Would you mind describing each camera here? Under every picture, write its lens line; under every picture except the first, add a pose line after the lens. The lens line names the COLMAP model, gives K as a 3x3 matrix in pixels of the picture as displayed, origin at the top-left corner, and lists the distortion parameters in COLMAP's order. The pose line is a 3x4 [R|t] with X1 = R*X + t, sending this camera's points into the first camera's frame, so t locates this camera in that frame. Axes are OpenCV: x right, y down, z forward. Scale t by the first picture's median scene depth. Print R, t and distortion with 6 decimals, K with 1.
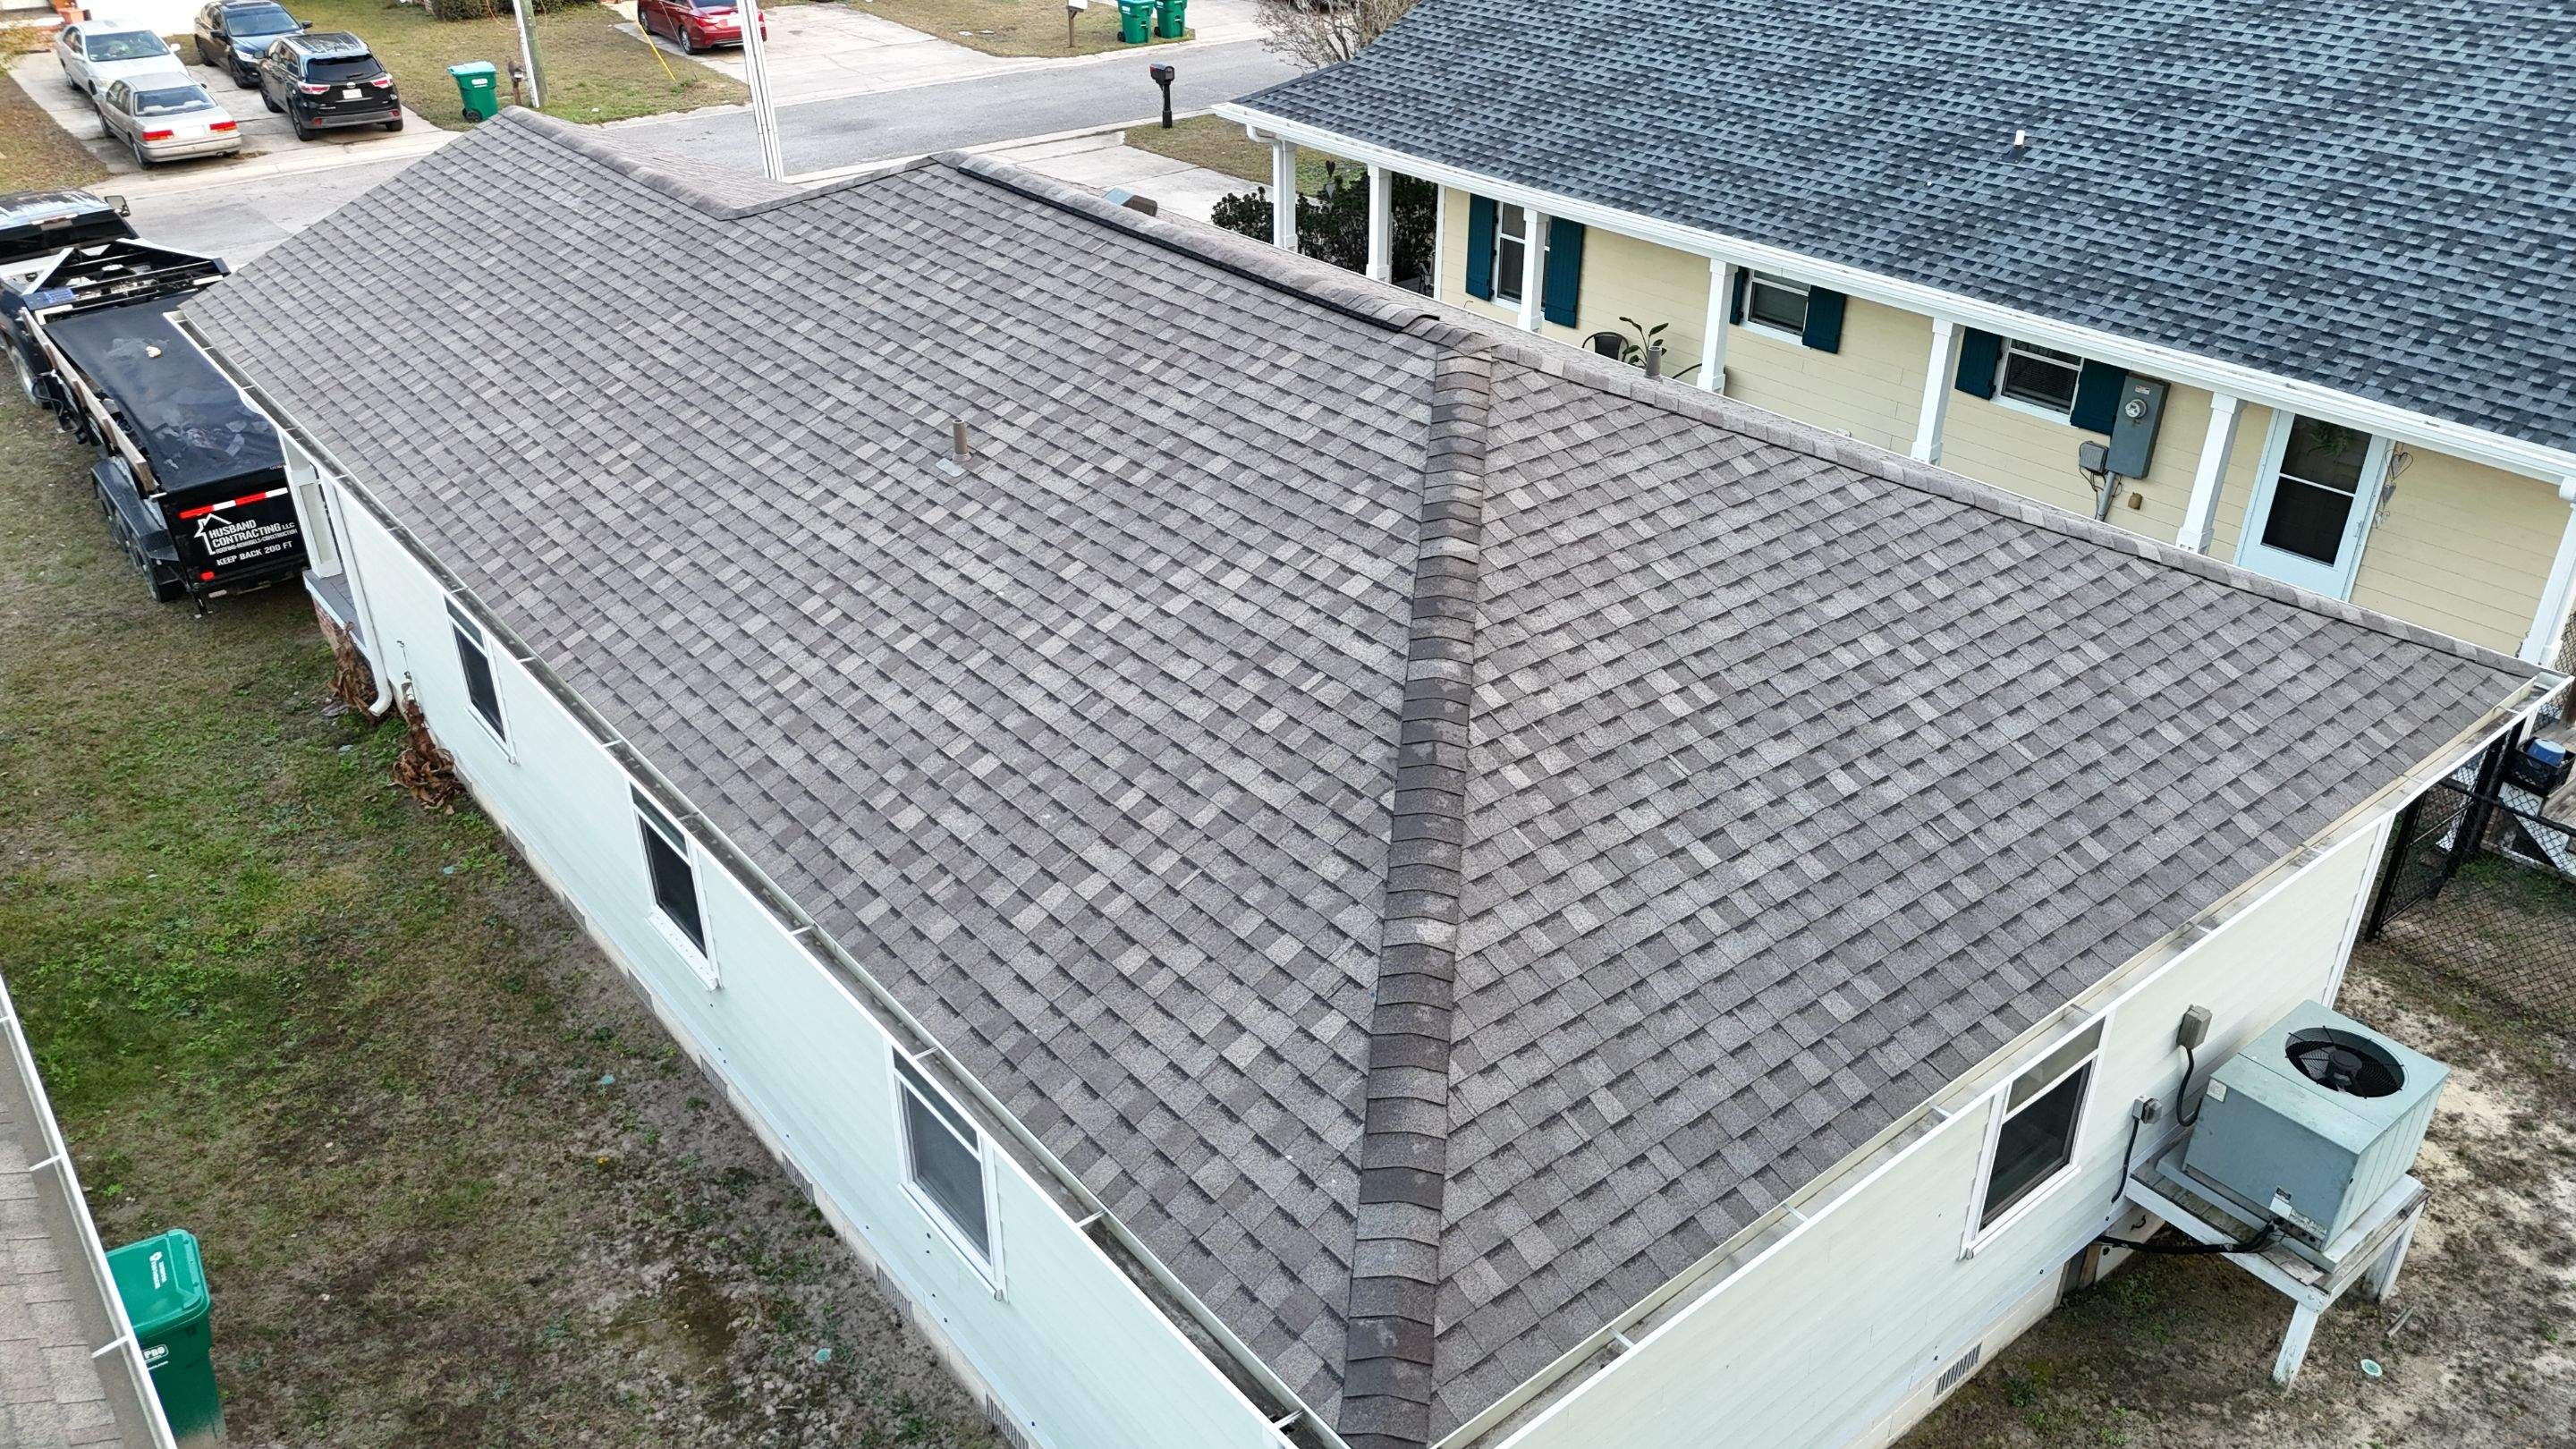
lens RADIAL K [[1897.6, 0, 1281.2], [0, 1897.6, 724.8], [0, 0, 1]] dist [0.057701, -0.026075]
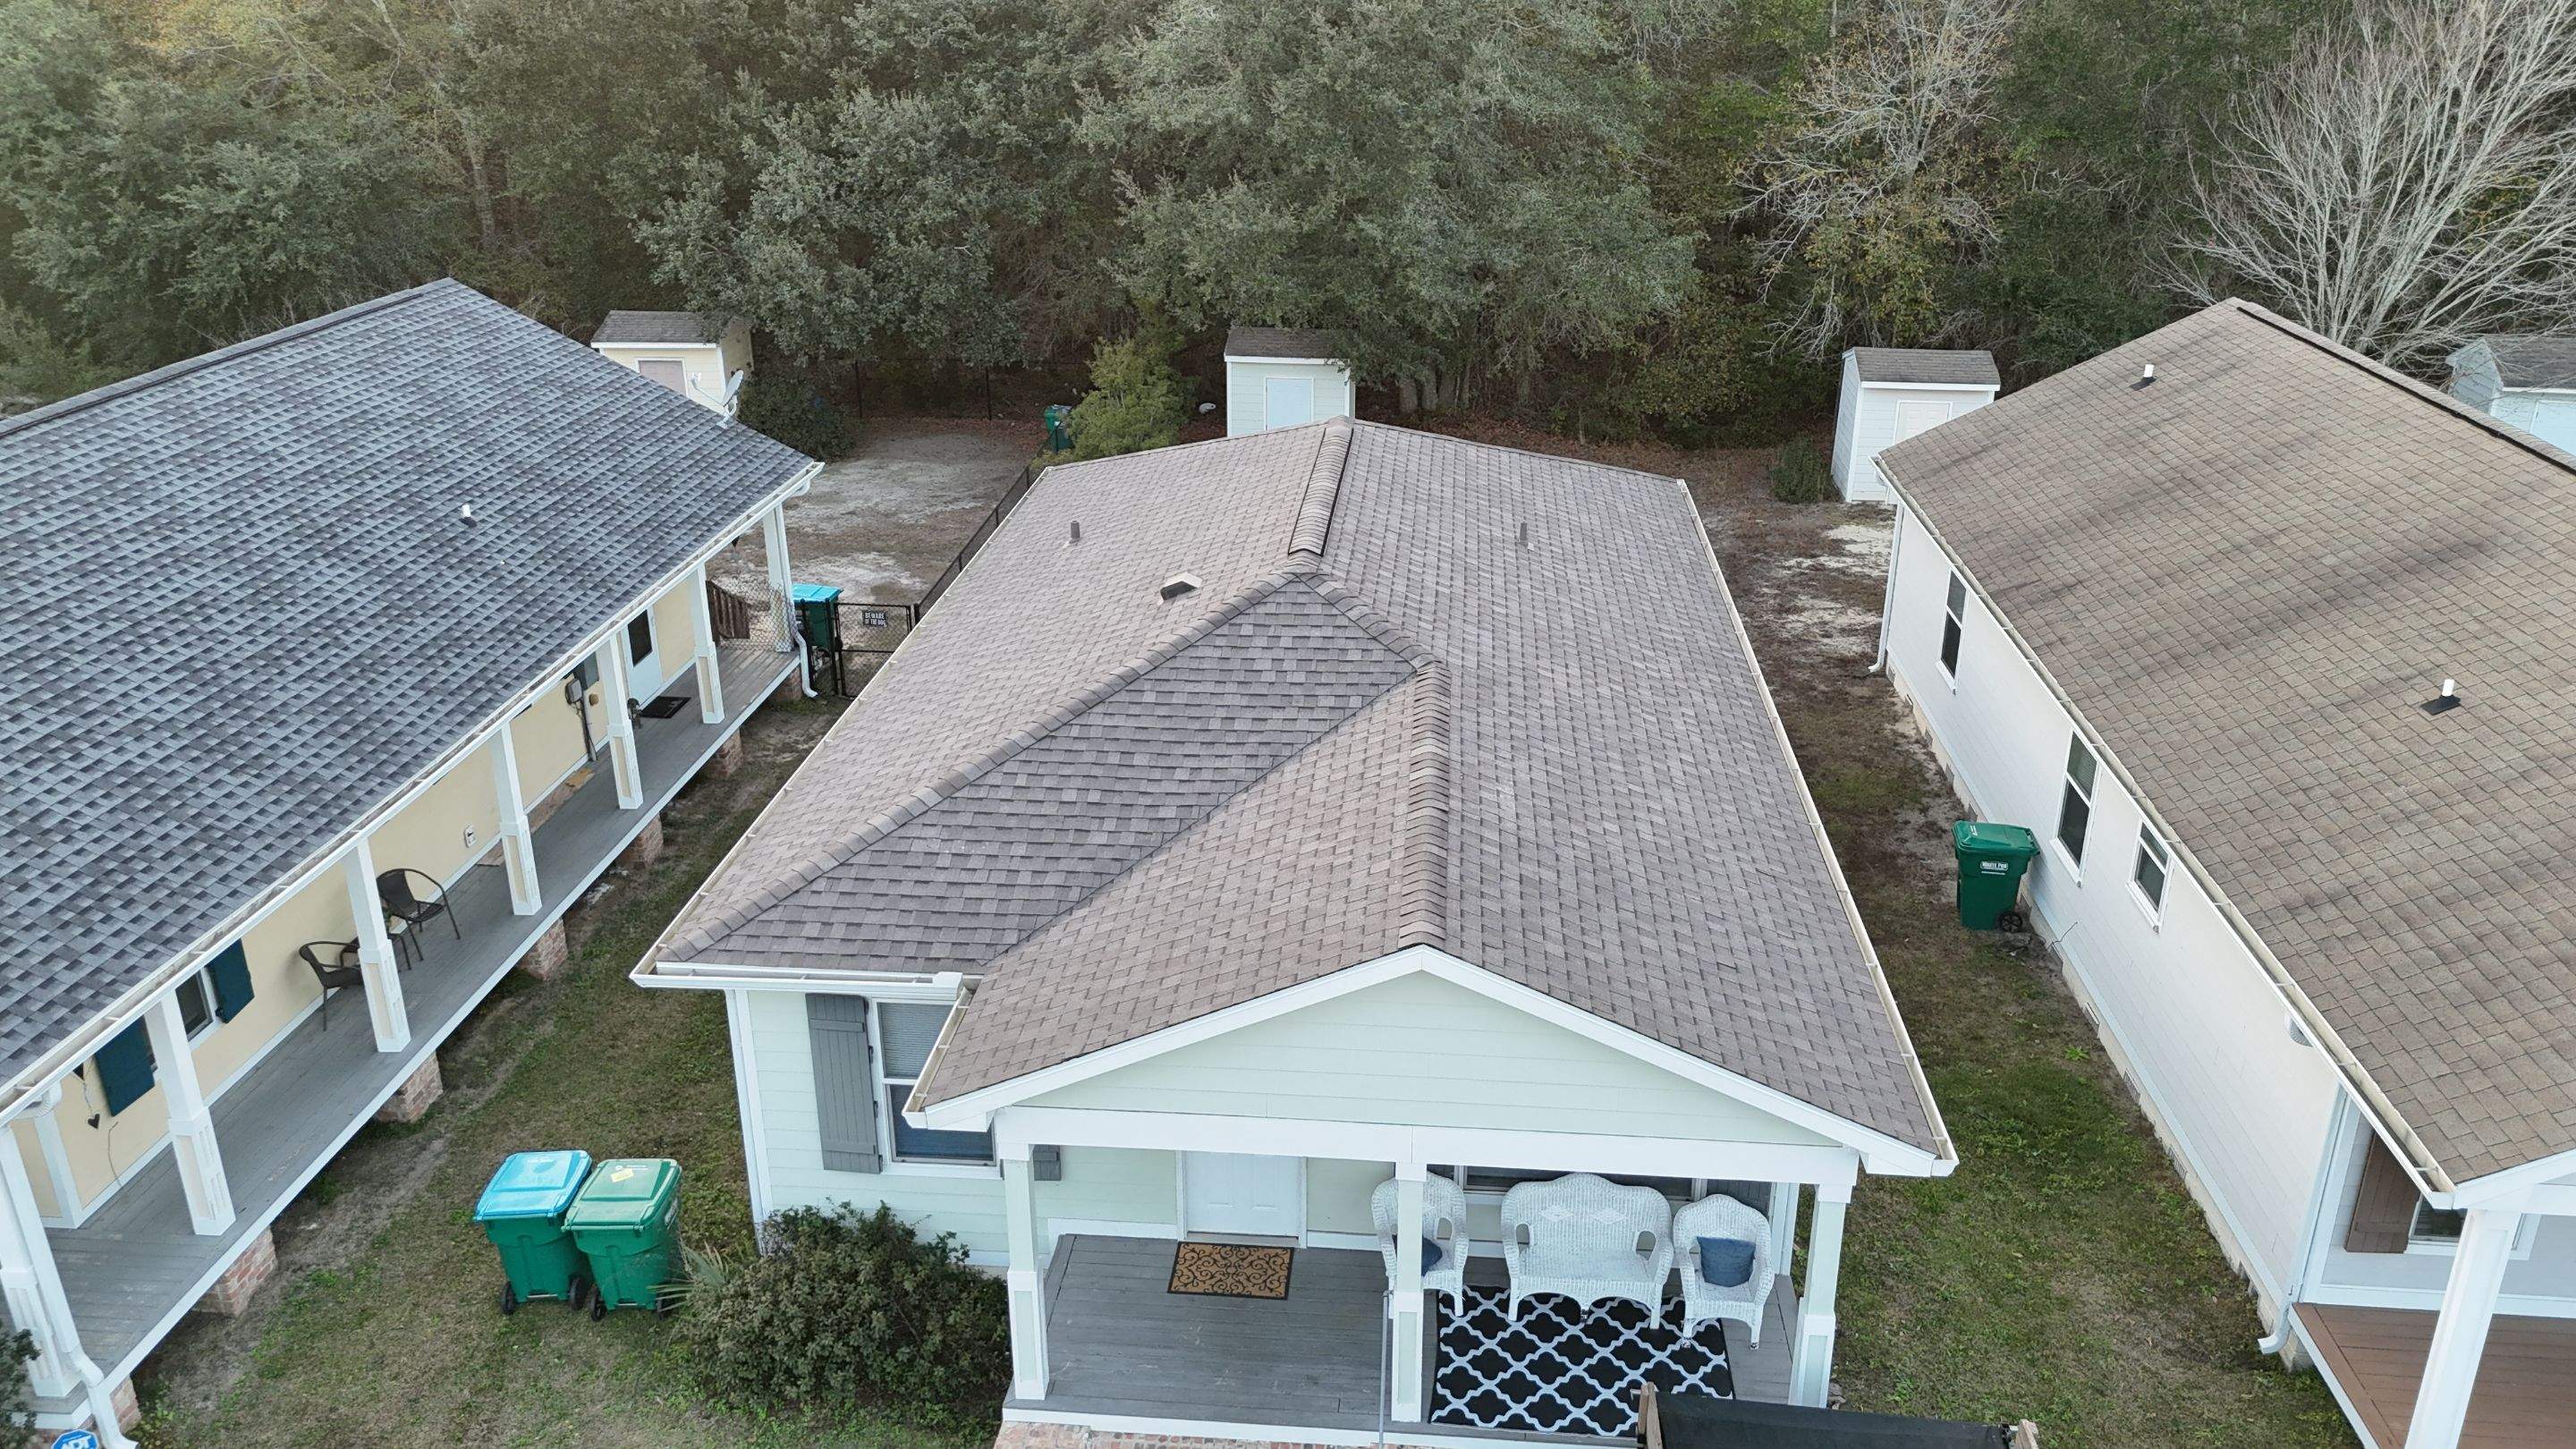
lens RADIAL K [[1897.6, 0, 1298.0], [0, 1897.6, 717.0], [0, 0, 1]] dist [0.057701, -0.026075]
pose [[-0.723243, -0.256722, 0.641103, -1.014538], [0.343018, 0.672182, 0.656133, -1.075266], [-0.599381, 0.694453, -0.398091, 1.638070]]
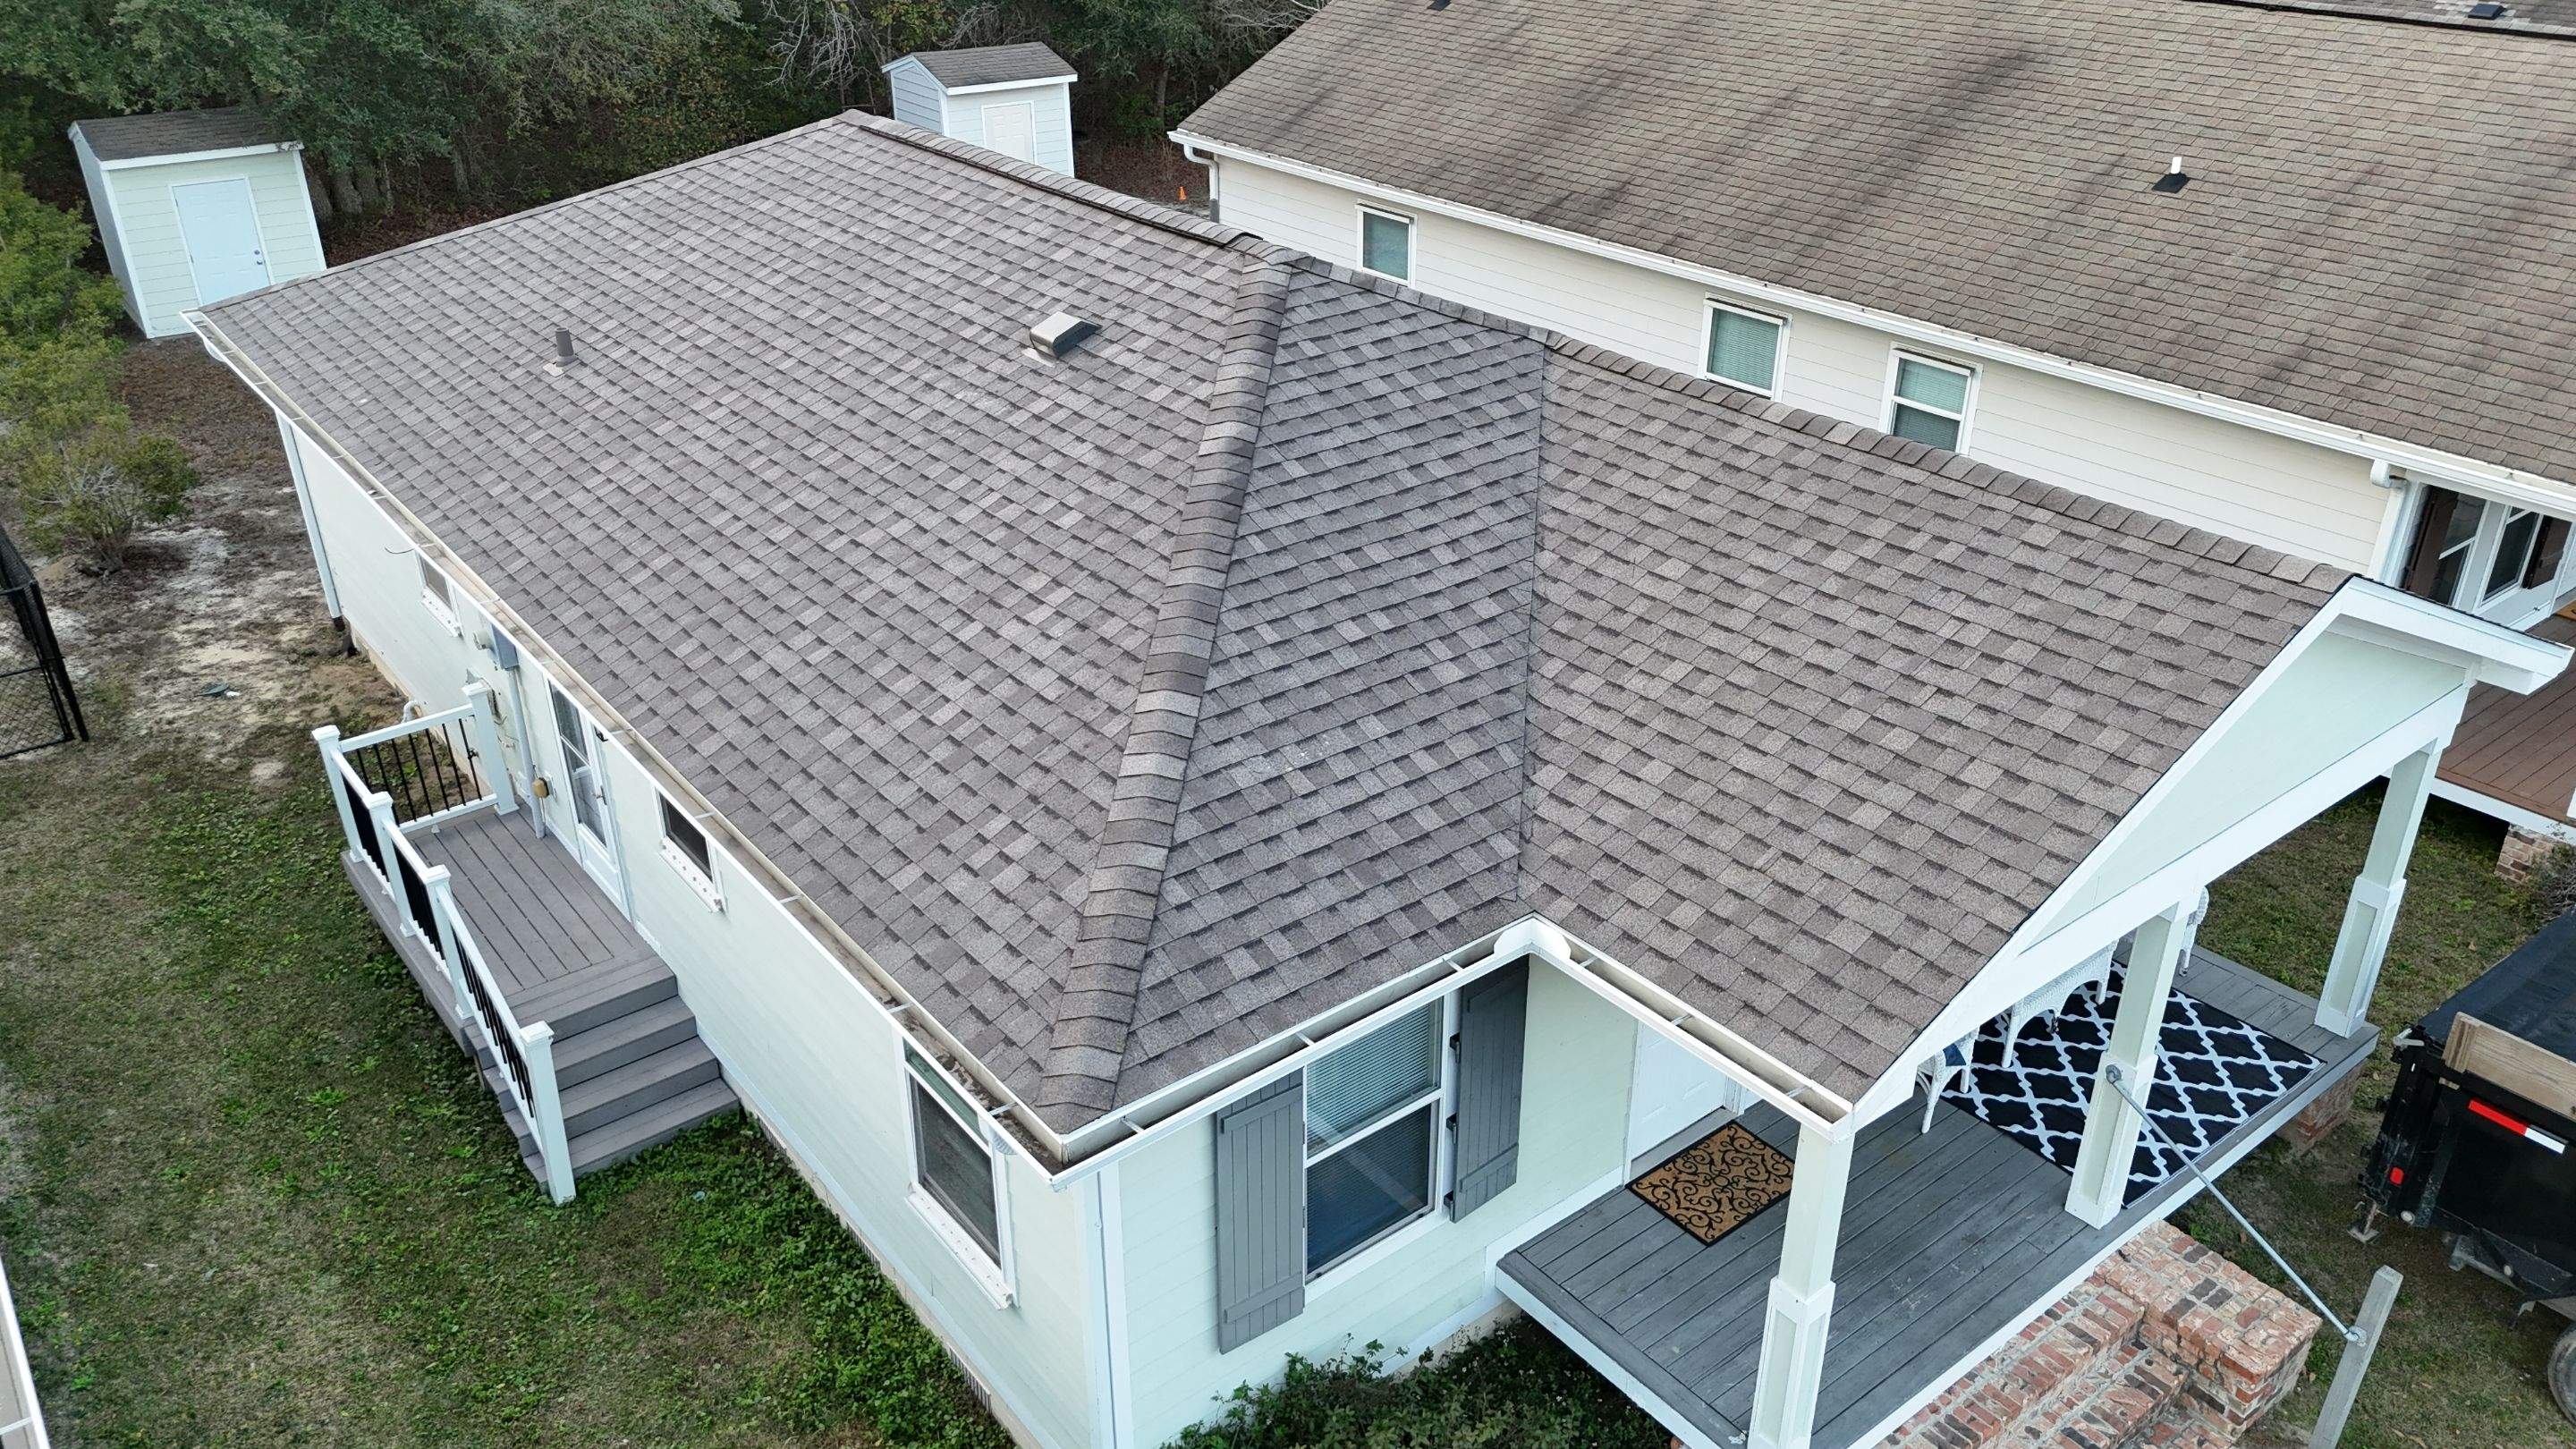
lens RADIAL K [[1897.6, 0, 1288.1], [0, 1897.6, 726.5], [0, 0, 1]] dist [0.057701, -0.026075]
pose [[-0.999813, -0.000485, 0.019350, -0.207146], [0.016060, 0.537271, 0.843257, -0.933106], [-0.010805, 0.843409, -0.537163, 1.713980]]
